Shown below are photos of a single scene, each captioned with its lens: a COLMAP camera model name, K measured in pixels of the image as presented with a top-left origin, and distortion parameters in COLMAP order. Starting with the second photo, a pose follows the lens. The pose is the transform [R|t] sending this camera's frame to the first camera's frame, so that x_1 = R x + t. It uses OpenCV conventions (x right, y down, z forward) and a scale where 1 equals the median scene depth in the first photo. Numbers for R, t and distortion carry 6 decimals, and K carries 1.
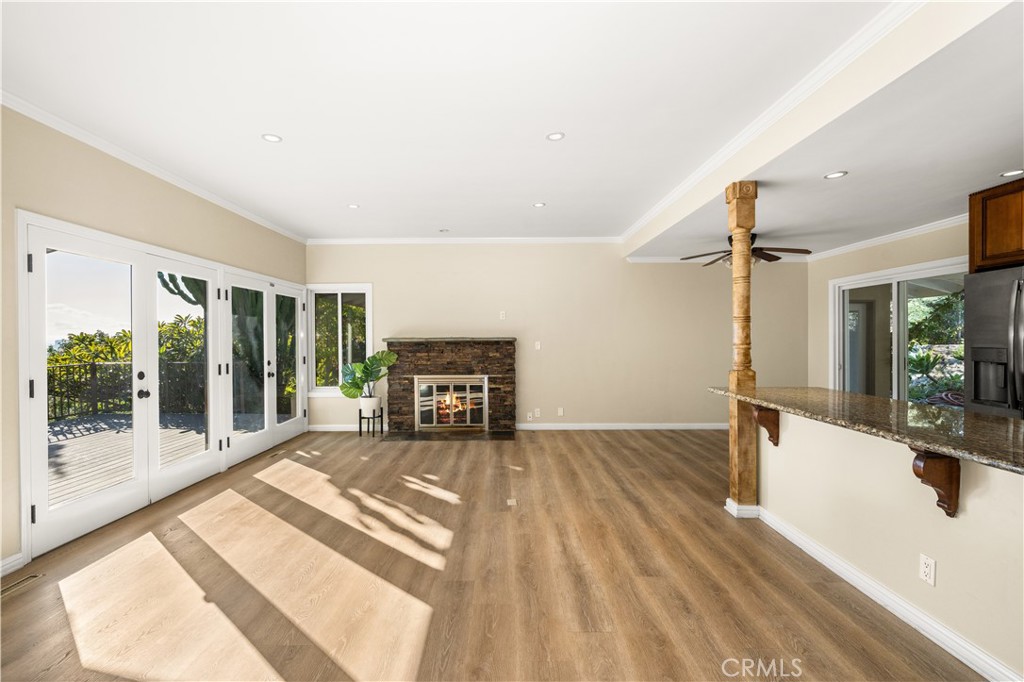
lens RADIAL K [[454.1, 0, 515.2], [0, 454.1, 343.4], [0, 0, 1]] dist [0.007050, -0.000248]
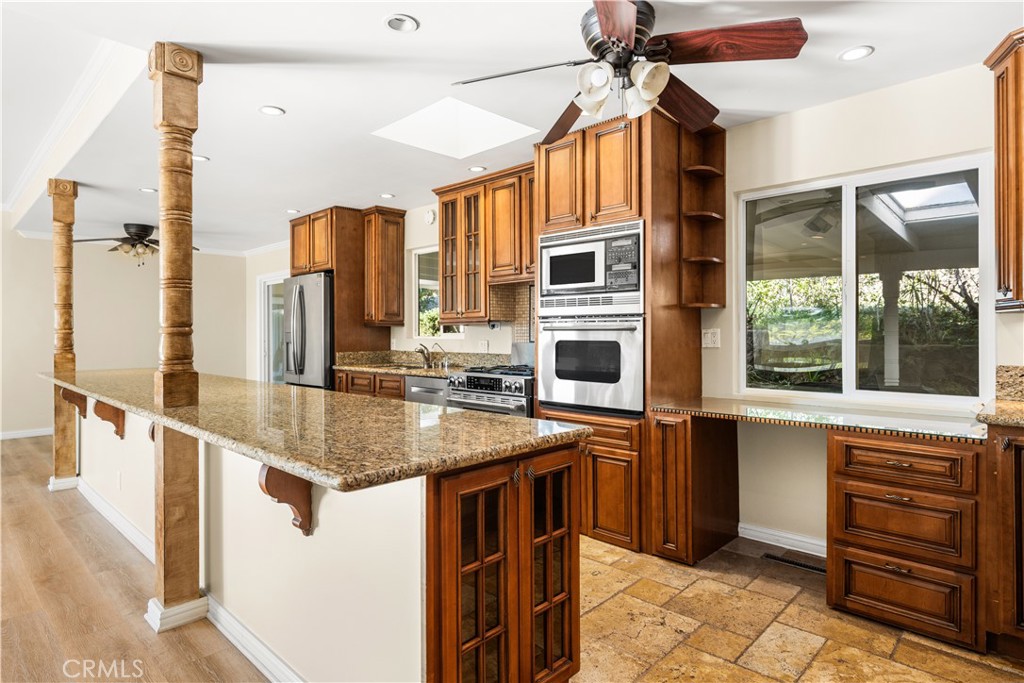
lens RADIAL K [[552.1, 0, 507.3], [0, 552.1, 327.9], [0, 0, 1]] dist [0.000582, 0.000115]
pose [[0.704425, 0.003526, 0.709770, 0.316886], [0.011729, 0.999793, -0.016607, 0.032762], [-0.709681, 0.020023, 0.704238, -0.673843]]
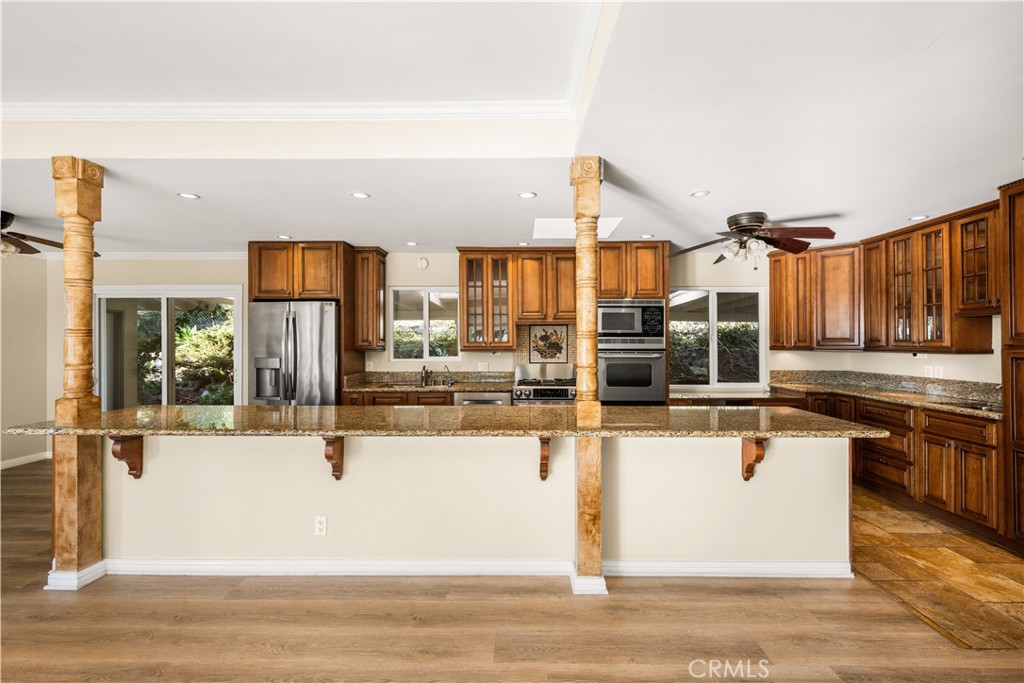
lens RADIAL K [[421.2, 0, 509.5], [0, 421.2, 337.6], [0, 0, 1]] dist [0.001251, -0.000250]
pose [[0.038721, 0.013503, 0.999159, -0.205044], [0.012085, 0.999829, -0.013980, -0.025426], [-0.999177, 0.012616, 0.038551, 0.232181]]
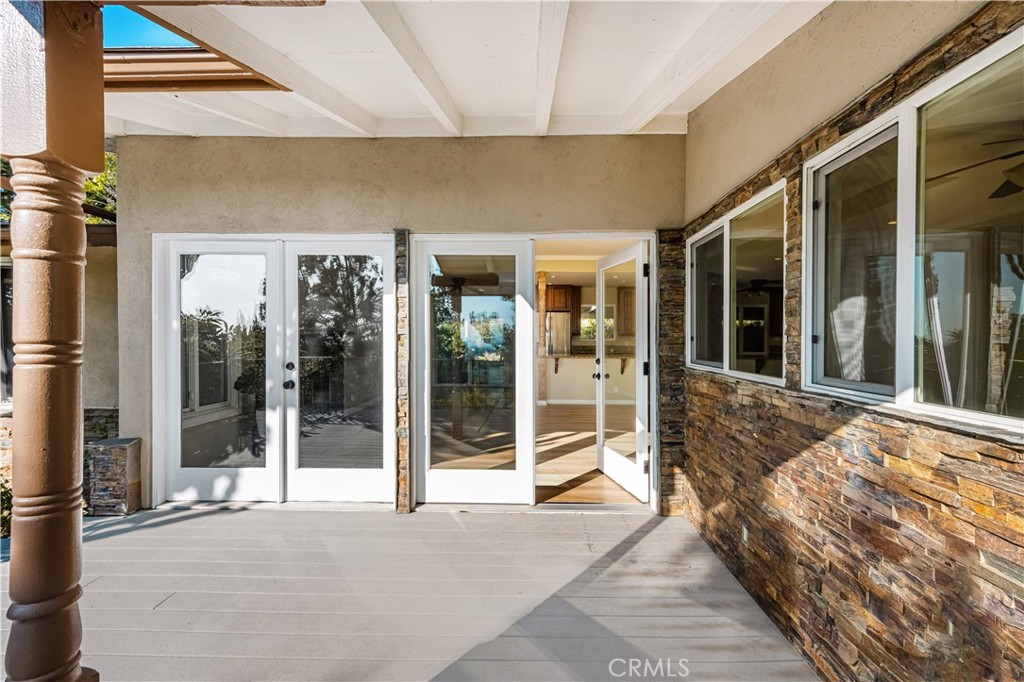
lens RADIAL K [[398.6, 0, 513.3], [0, 398.6, 337.6], [0, 0, 1]] dist [0.002675, -0.000139]
pose [[0.073111, -0.002926, 0.997320, -1.705870], [0.008469, 0.999961, 0.002313, 0.001816], [-0.997288, 0.008278, 0.073133, 1.014020]]
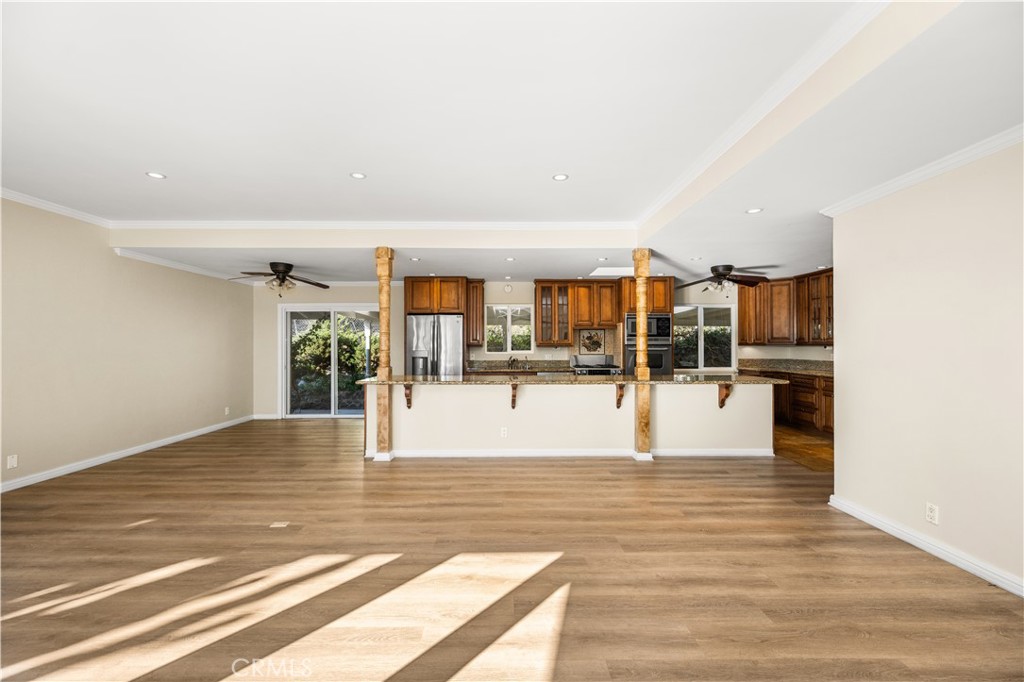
lens RADIAL K [[398.6, 0, 501.4], [0, 398.6, 342.3], [0, 0, 1]] dist [0.002675, -0.000139]
pose [[0.039817, 0.008458, 0.999171, -0.870401], [0.013952, 0.999862, -0.009019, -0.007481], [-0.999110, 0.014299, 0.039693, 0.555534]]
